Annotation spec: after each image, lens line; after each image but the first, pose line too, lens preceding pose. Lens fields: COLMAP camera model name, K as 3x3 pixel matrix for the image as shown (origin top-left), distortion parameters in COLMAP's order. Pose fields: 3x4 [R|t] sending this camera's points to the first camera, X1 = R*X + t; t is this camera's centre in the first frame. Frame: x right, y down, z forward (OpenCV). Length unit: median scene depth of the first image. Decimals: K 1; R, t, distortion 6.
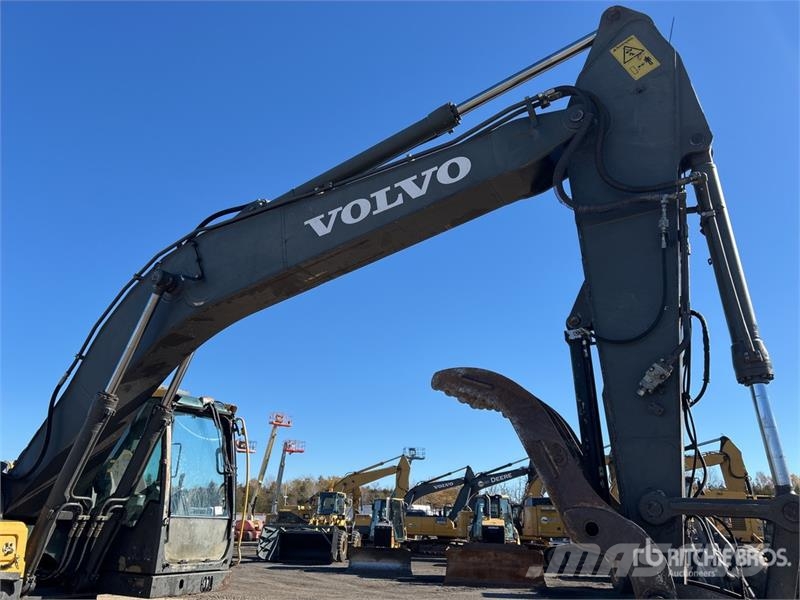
lens RADIAL K [[608.2, 0, 399.1], [0, 608.2, 293.4], [0, 0, 1]] dist [0.056306, -0.063443]
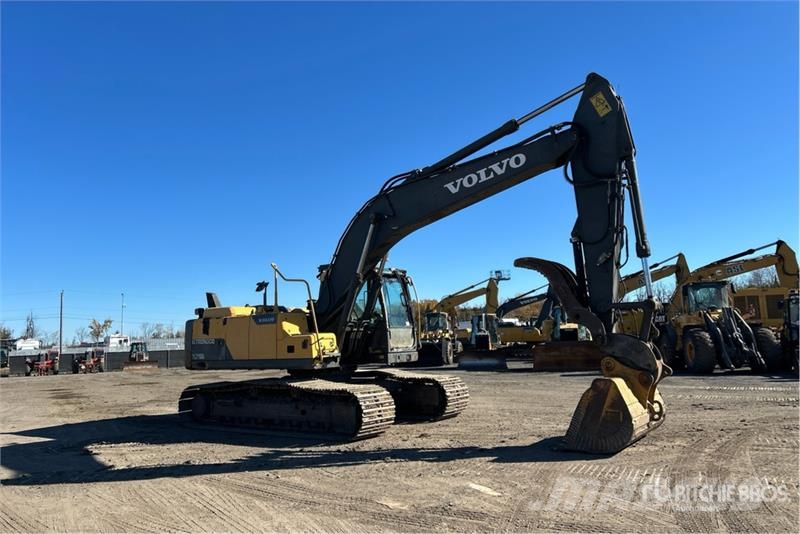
lens RADIAL K [[607.3, 0, 399.4], [0, 607.3, 259.1], [0, 0, 1]] dist [0.073370, -0.108406]
pose [[0.987325, -0.082758, -0.135430, -0.011539], [0.111108, 0.969732, 0.217430, -0.079802], [0.113337, -0.229721, 0.966635, -0.243874]]
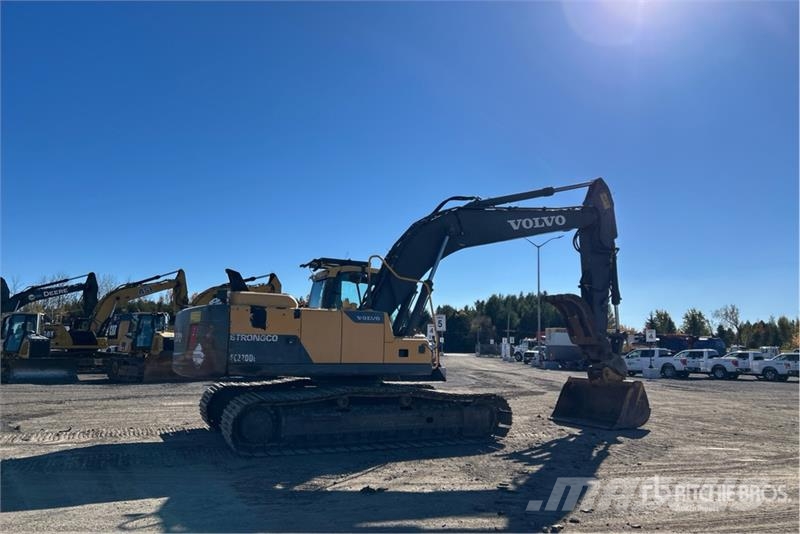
lens RADIAL K [[607.3, 0, 399.4], [0, 607.3, 259.1], [0, 0, 1]] dist [0.073370, -0.108406]
pose [[0.607435, 0.093493, 0.788849, -0.547171], [-0.278529, 0.955073, 0.101281, -0.023110], [-0.743939, -0.281239, 0.606185, -0.044193]]
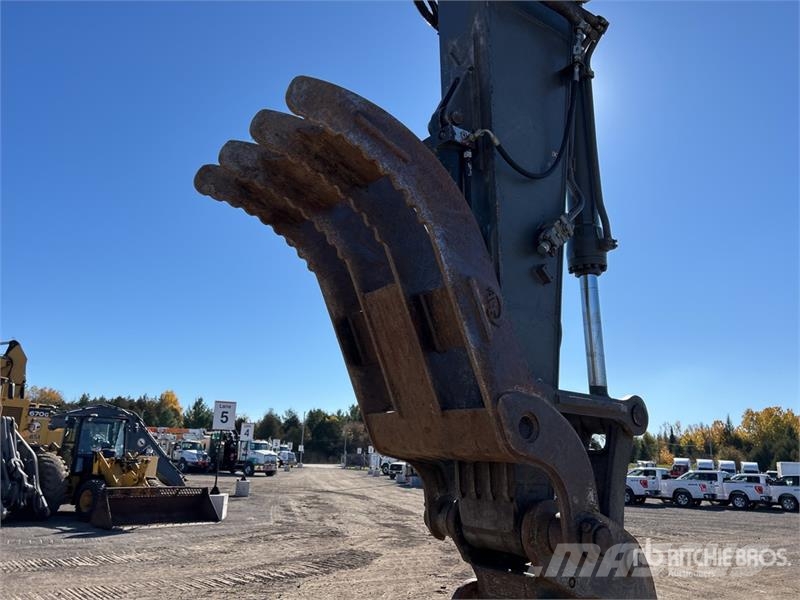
lens RADIAL K [[608.2, 0, 399.1], [0, 608.2, 293.4], [0, 0, 1]] dist [0.056306, -0.063443]
pose [[0.444652, 0.218947, 0.868531, -0.045603], [-0.333145, 0.940525, -0.066540, 0.051135], [-0.831444, -0.259760, 0.491148, 0.126179]]
